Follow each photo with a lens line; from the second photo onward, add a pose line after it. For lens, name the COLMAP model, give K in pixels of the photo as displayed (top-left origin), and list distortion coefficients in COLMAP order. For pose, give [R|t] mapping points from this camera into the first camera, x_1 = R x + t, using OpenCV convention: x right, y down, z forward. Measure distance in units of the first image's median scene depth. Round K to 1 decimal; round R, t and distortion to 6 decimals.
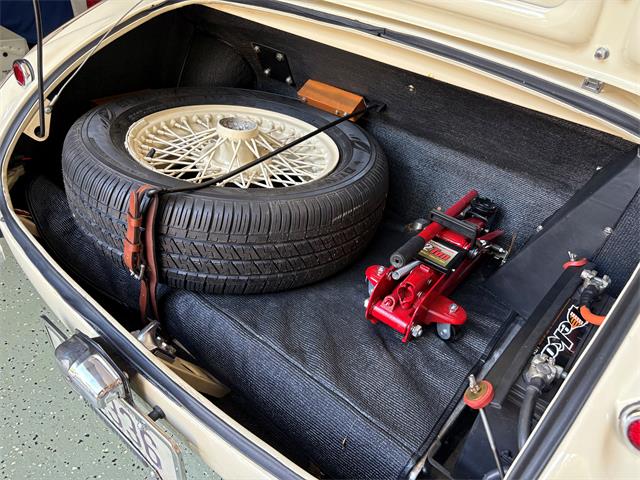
lens RADIAL K [[509.4, 0, 323.2], [0, 509.4, 257.0], [0, 0, 1]] dist [0.005633, 0.001236]
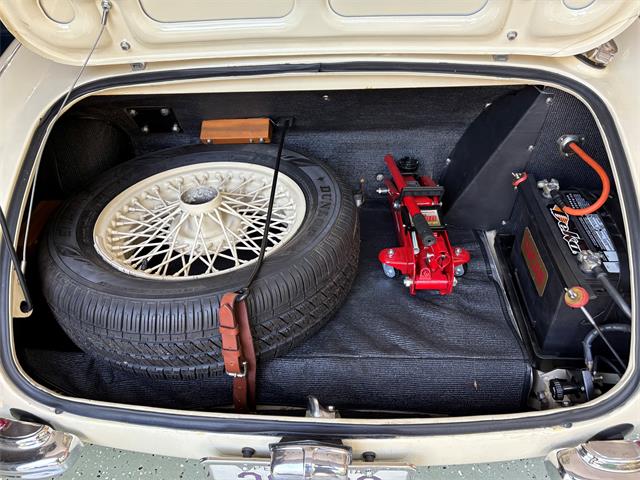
lens RADIAL K [[509.4, 0, 323.2], [0, 509.4, 257.0], [0, 0, 1]] dist [0.005633, 0.001236]
pose [[0.786091, -0.494276, 0.371150, -0.452962], [0.453758, 0.869193, 0.196488, -0.268977], [-0.419720, 0.013955, 0.907546, -0.009487]]
